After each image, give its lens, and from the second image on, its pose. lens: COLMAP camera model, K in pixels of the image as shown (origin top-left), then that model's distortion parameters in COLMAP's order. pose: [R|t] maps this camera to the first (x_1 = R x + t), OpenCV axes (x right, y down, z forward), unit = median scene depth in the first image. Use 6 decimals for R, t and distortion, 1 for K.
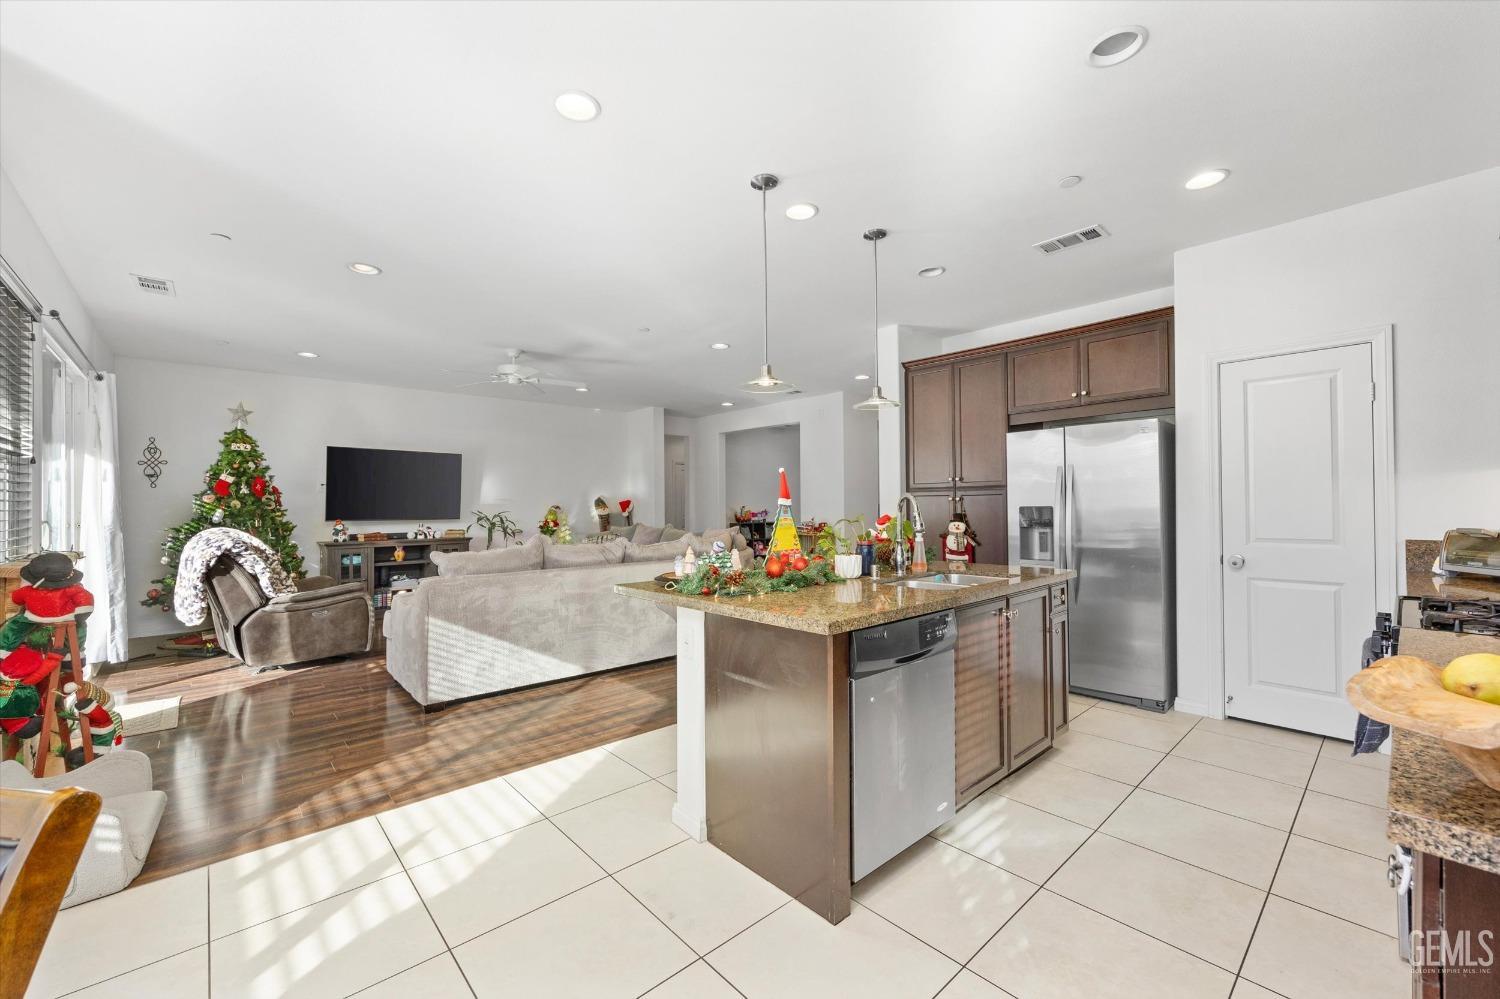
lens RADIAL K [[600.8, 0, 751.3], [0, 600.8, 501.2], [0, 0, 1]] dist [-0.001821, 0.000202]
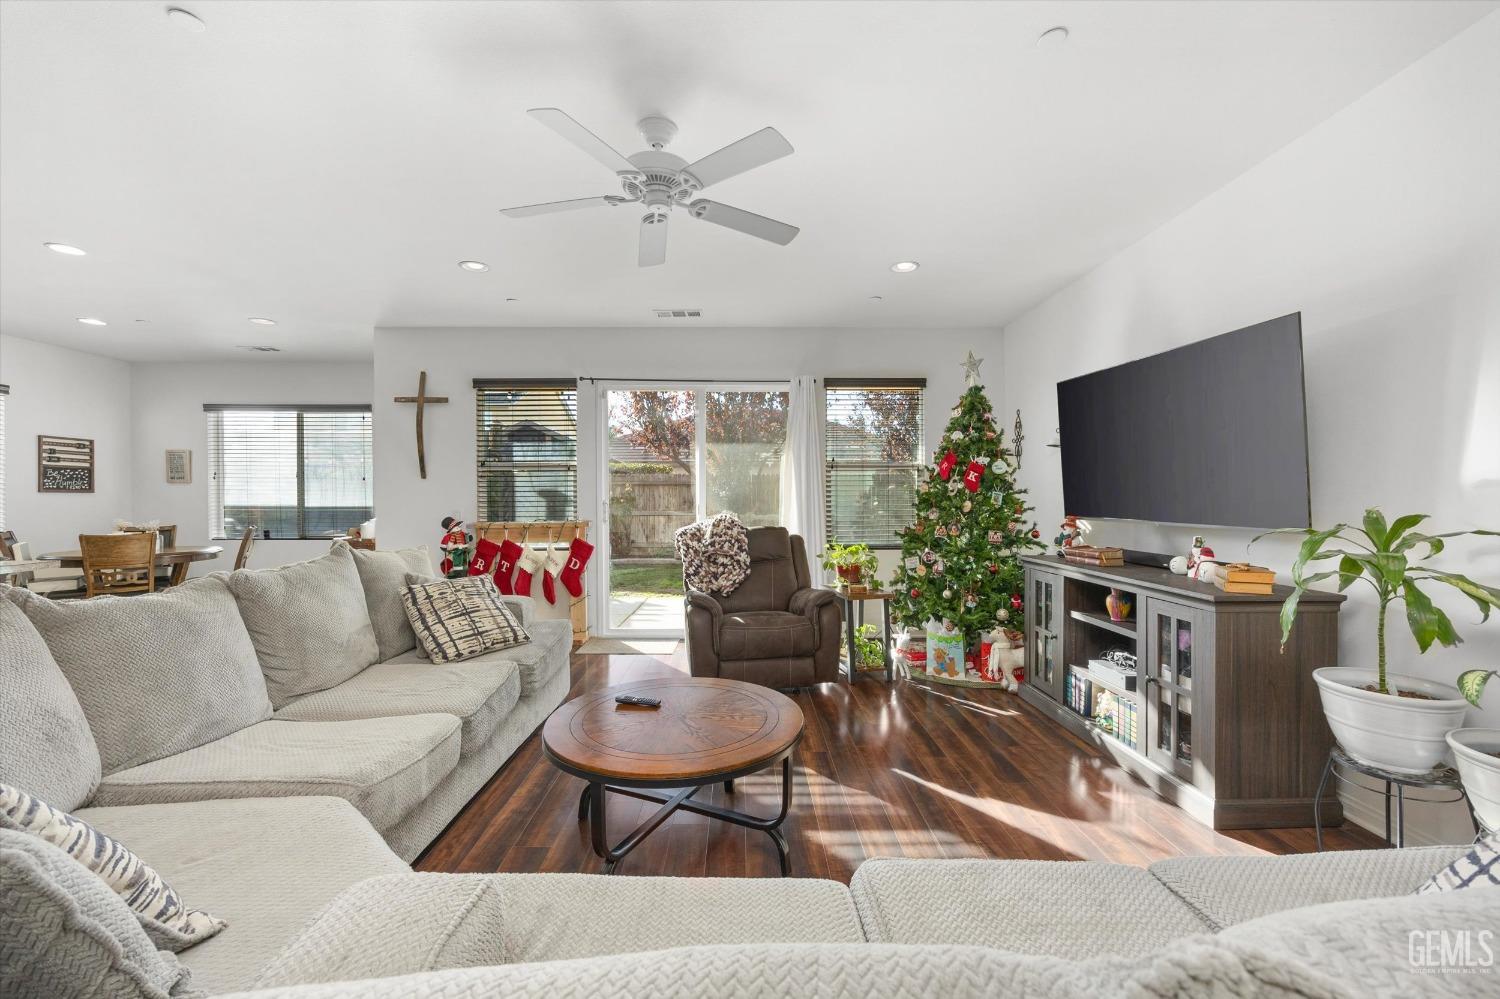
lens RADIAL K [[607.6, 0, 750.0], [0, 607.6, 499.5], [0, 0, 1]] dist [-0.000950, -0.000141]
pose [[-0.666647, 0.013276, -0.745255, -0.109346], [0.013140, 0.999895, 0.006057, 0.010213], [0.745257, -0.005755, -0.666752, 1.306643]]
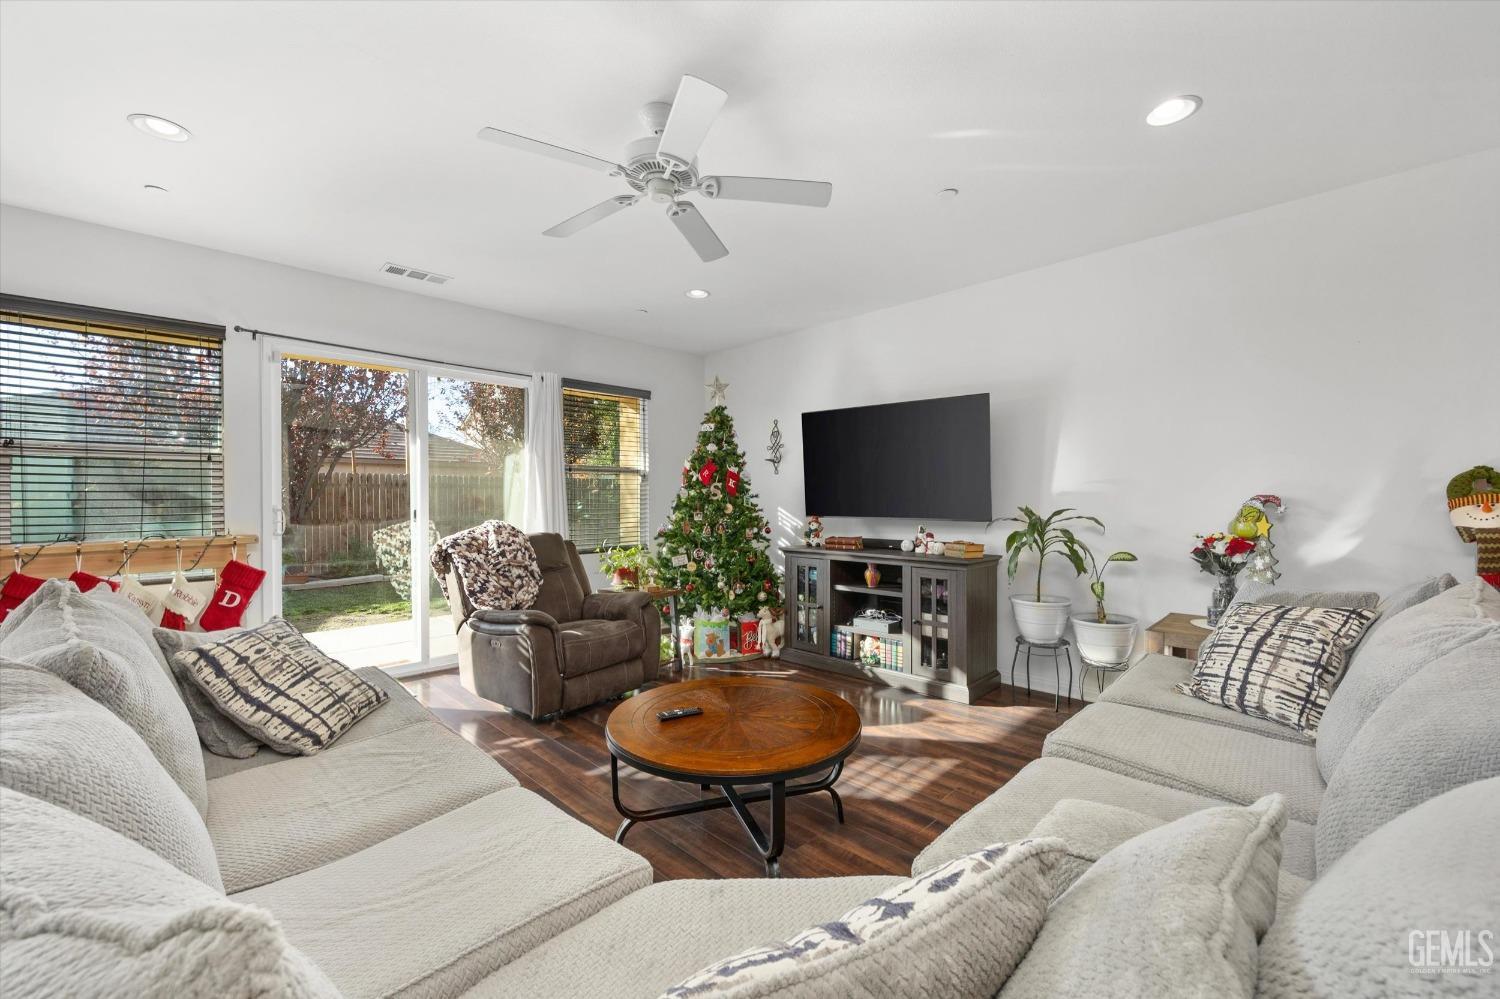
lens RADIAL K [[607.6, 0, 750.0], [0, 607.6, 499.5], [0, 0, 1]] dist [-0.000950, -0.000141]
pose [[0.043127, 0.008864, -0.999030, 0.024239], [0.008077, 0.999925, 0.009220, 0.006121], [0.999037, -0.008467, 0.043052, 1.017323]]
